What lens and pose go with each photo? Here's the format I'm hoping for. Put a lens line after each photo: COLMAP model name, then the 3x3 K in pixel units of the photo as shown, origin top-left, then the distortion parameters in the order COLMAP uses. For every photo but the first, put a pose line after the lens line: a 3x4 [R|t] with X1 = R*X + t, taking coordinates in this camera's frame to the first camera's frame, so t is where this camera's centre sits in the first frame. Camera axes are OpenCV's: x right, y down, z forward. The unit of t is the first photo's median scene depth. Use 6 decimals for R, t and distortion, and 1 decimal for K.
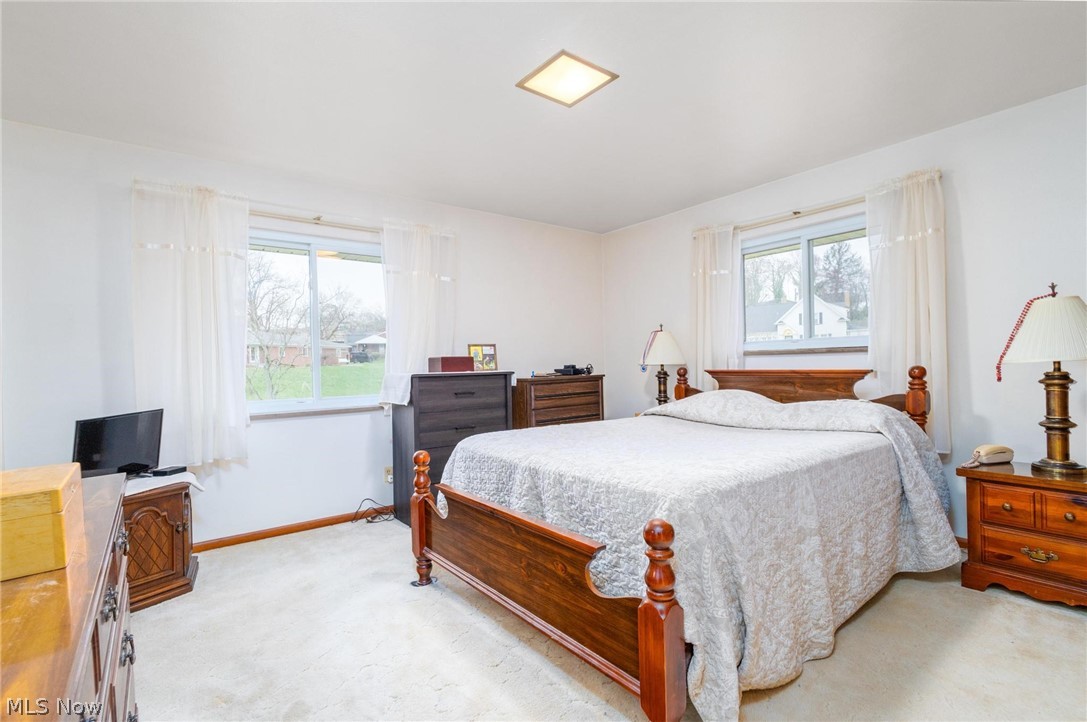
lens RADIAL K [[501.5, 0, 543.5], [0, 501.5, 361.0], [0, 0, 1]] dist [-0.002169, -0.000292]
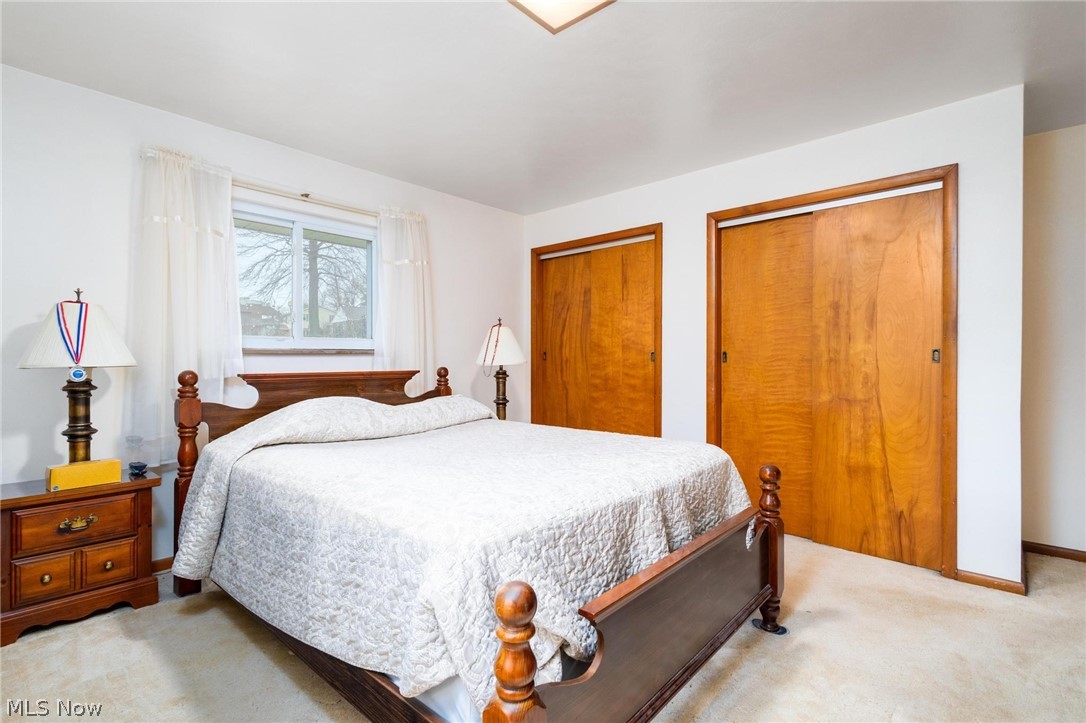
lens RADIAL K [[513.0, 0, 543.0], [0, 513.0, 361.5], [0, 0, 1]] dist [0.043612, 0.000046]
pose [[-0.187927, 0.017103, 0.982034, -0.530225], [-0.000569, 0.999846, -0.017522, 0.016305], [-0.982183, -0.003852, -0.187888, 0.887811]]
